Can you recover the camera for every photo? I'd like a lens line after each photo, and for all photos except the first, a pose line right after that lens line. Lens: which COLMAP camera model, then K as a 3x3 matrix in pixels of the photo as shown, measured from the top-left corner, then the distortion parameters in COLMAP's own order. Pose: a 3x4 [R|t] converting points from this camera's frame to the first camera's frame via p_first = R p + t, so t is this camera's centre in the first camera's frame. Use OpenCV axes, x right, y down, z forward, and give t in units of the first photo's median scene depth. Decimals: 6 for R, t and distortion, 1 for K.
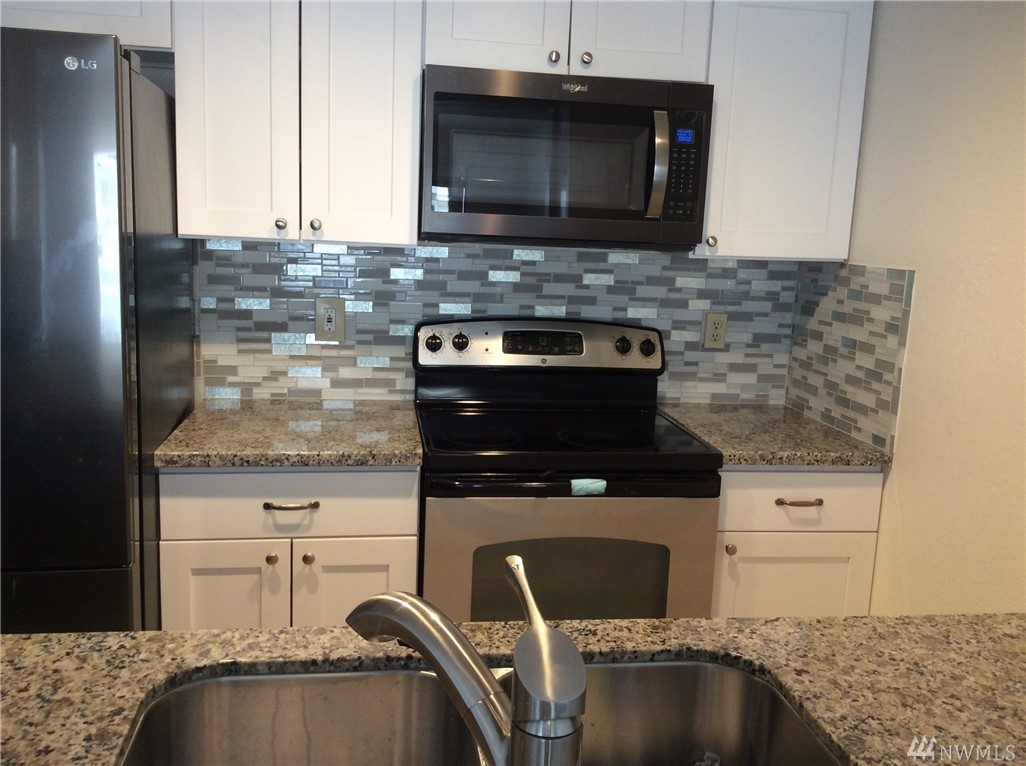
lens RADIAL K [[936.9, 0, 513.0], [0, 936.9, 383.0], [0, 0, 1]] dist [0.138771, -0.255368]
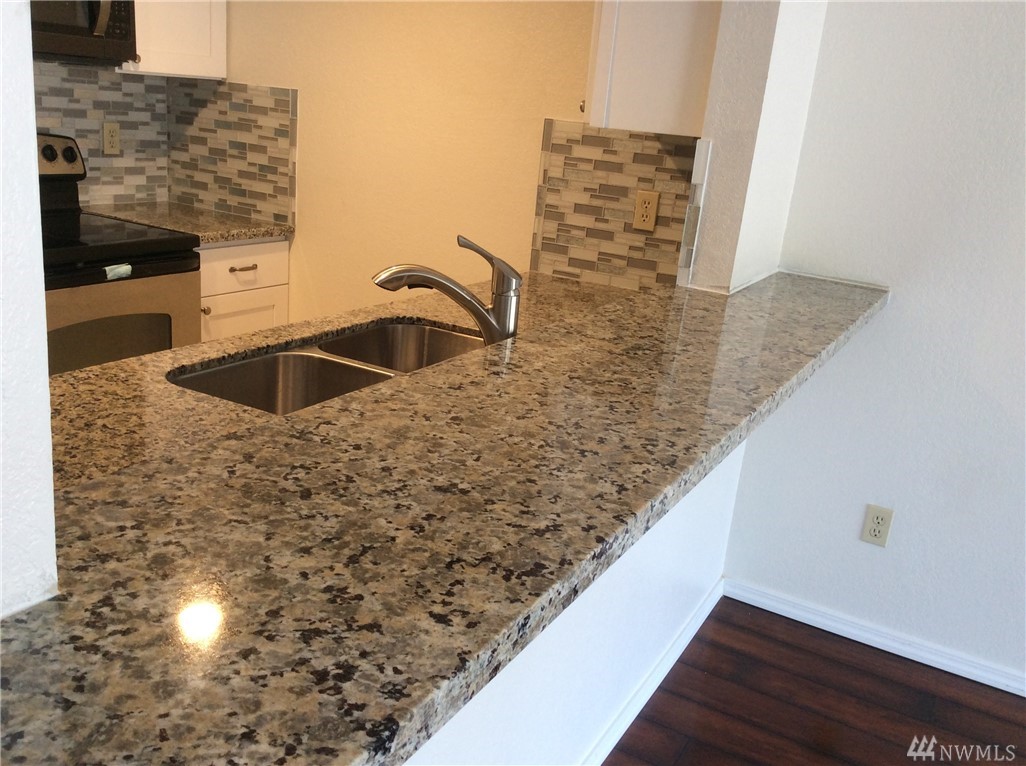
lens RADIAL K [[936.9, 0, 513.0], [0, 936.9, 383.0], [0, 0, 1]] dist [0.138771, -0.255368]
pose [[0.620652, -0.216701, 0.753546, -0.472285], [0.071600, 0.972699, 0.220751, 0.013982], [-0.780810, -0.083055, 0.619223, -0.133075]]
